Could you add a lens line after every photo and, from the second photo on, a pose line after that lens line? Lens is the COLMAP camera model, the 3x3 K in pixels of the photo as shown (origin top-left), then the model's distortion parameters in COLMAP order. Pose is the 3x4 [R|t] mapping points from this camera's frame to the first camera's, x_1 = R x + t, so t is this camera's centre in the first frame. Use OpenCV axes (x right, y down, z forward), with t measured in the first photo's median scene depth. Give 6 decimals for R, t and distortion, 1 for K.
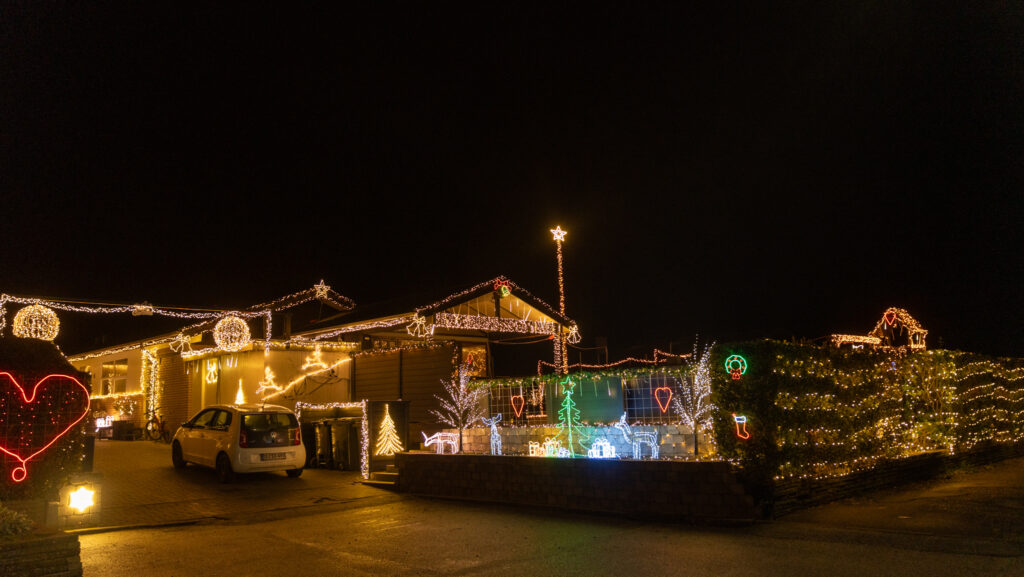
lens RADIAL K [[829.3, 0, 510.9], [0, 829.3, 288.0], [0, 0, 1]] dist [-0.005774, 0.003380]
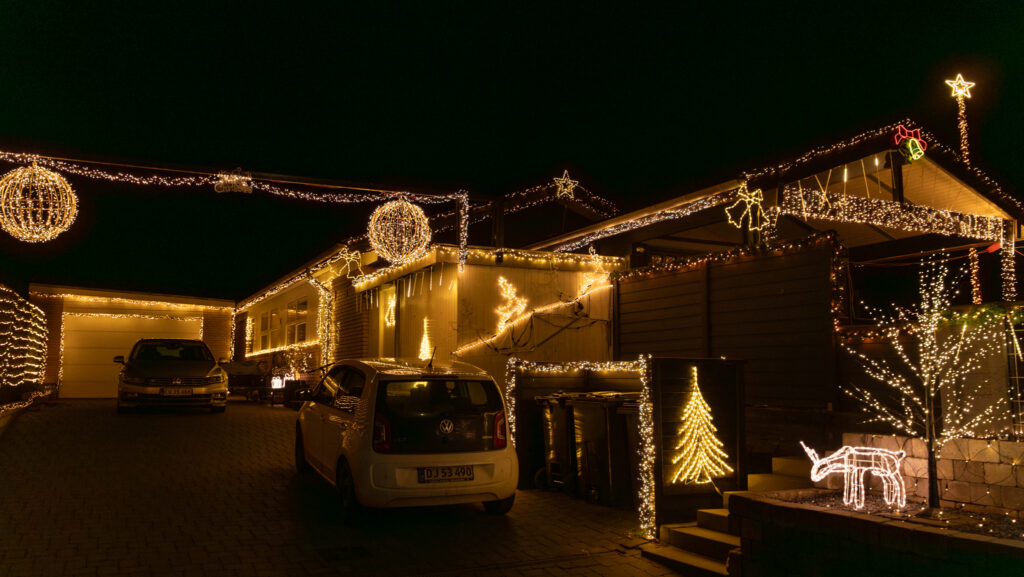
lens RADIAL K [[829.3, 0, 511.4], [0, 829.3, 288.8], [0, 0, 1]] dist [-0.005774, 0.003380]
pose [[0.952219, -0.001645, -0.305410, -0.086722], [0.014795, 0.999060, 0.040748, 0.064308], [0.305056, -0.043320, 0.951349, 0.446781]]
